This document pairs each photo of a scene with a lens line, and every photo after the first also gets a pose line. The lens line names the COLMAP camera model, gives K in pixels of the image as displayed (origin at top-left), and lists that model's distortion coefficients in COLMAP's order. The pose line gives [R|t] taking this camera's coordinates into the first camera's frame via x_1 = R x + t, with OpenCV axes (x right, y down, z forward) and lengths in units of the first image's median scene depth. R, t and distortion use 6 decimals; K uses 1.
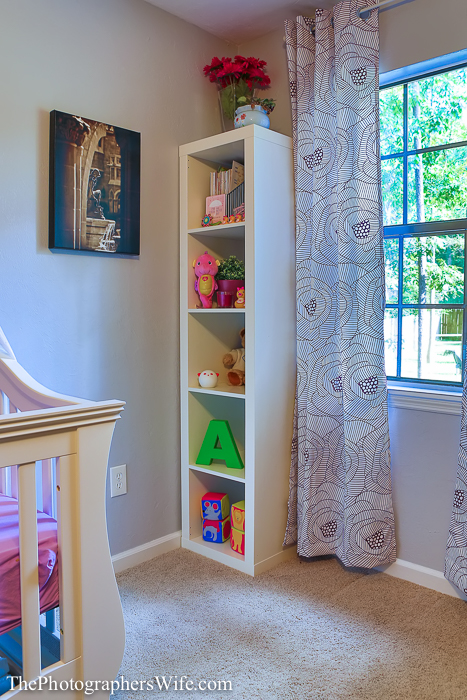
lens RADIAL K [[563.4, 0, 215.0], [0, 563.4, 333.9], [0, 0, 1]] dist [-0.099321, 0.007518]
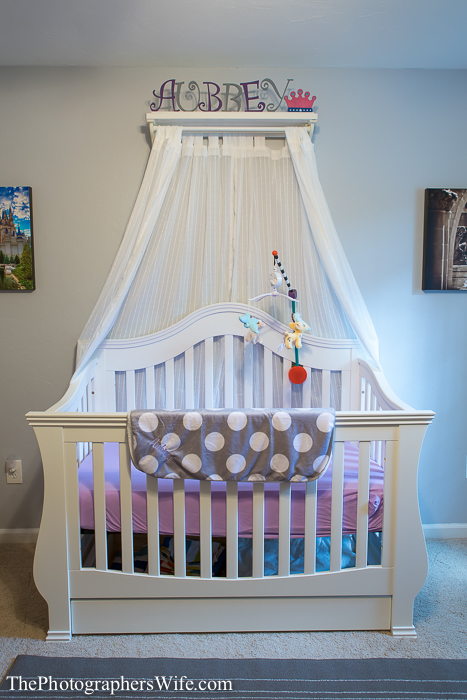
lens RADIAL K [[519.0, 0, 234.8], [0, 519.0, 337.9], [0, 0, 1]] dist [-0.032647, 0.002094]
pose [[0.708152, 0.063715, -0.703179, 0.254101], [-0.027392, 0.997649, 0.062811, -0.092307], [0.705529, -0.025218, 0.708233, -0.217006]]
